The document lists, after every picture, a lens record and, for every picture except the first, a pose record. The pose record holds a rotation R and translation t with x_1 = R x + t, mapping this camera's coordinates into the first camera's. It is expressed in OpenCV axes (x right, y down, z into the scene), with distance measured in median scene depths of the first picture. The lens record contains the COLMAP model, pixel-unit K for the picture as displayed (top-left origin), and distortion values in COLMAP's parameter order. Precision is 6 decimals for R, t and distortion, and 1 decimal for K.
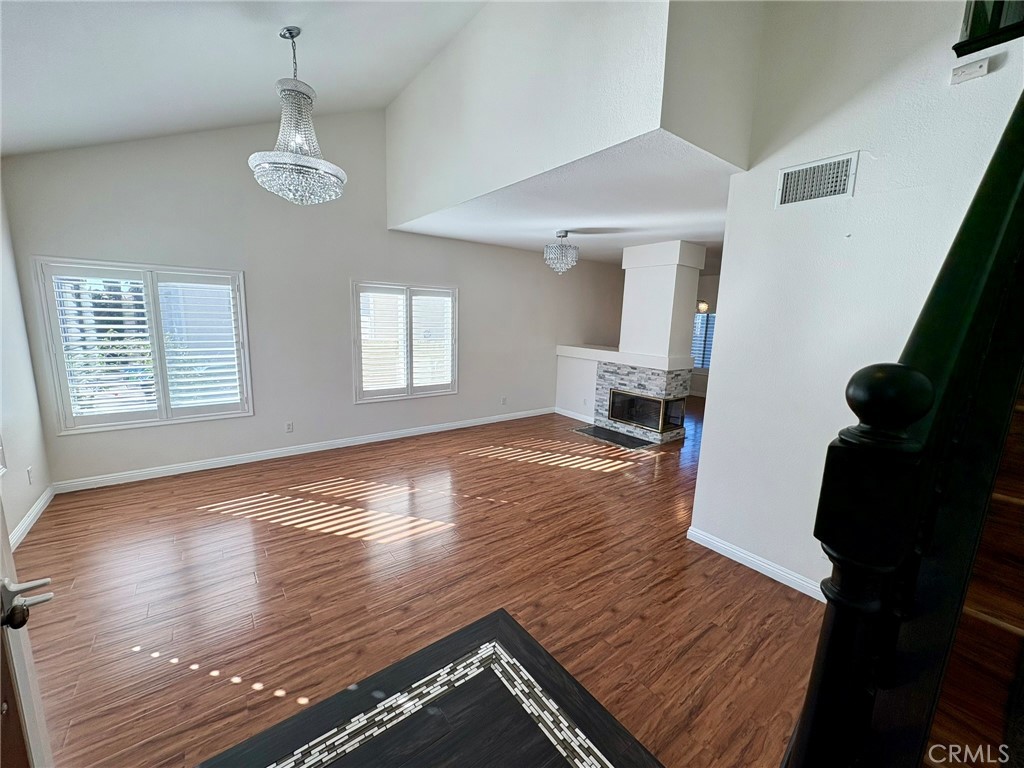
lens RADIAL K [[408.2, 0, 514.9], [0, 408.2, 381.3], [0, 0, 1]] dist [0.000027, 0.000600]
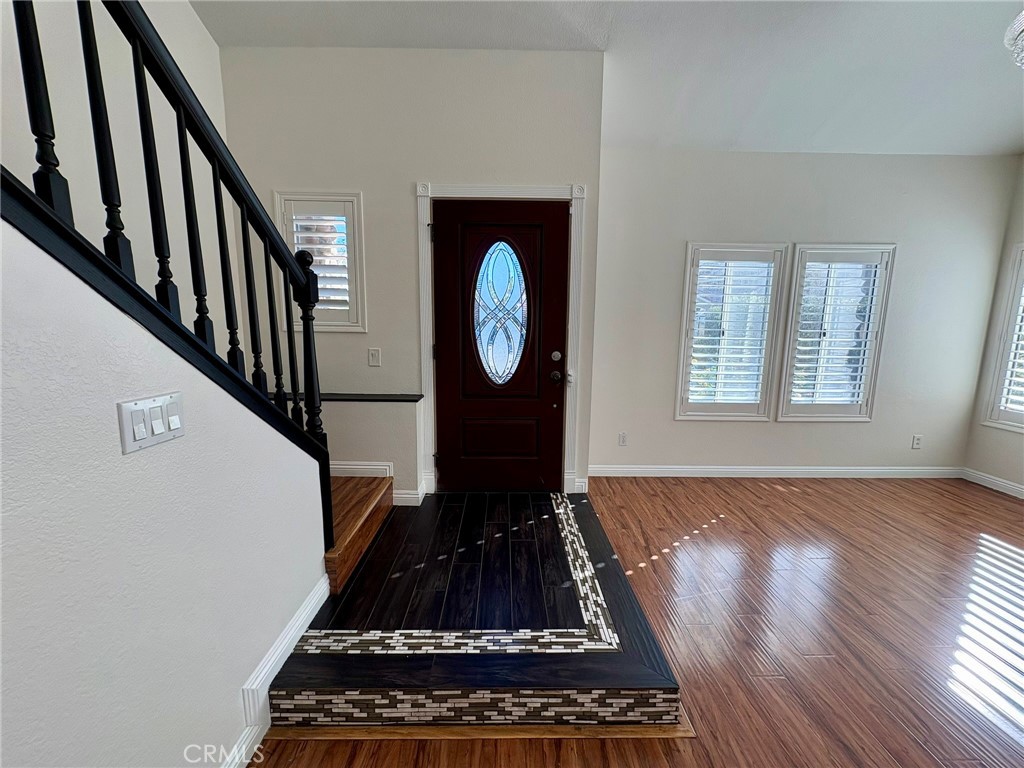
lens RADIAL K [[408.2, 0, 512.5], [0, 408.2, 382.6], [0, 0, 1]] dist [0.000027, 0.000600]
pose [[-0.601902, 0.077723, -0.794779, 0.333152], [-0.158869, 0.963704, 0.214557, 0.001828], [0.782608, 0.255408, -0.567707, 0.582118]]
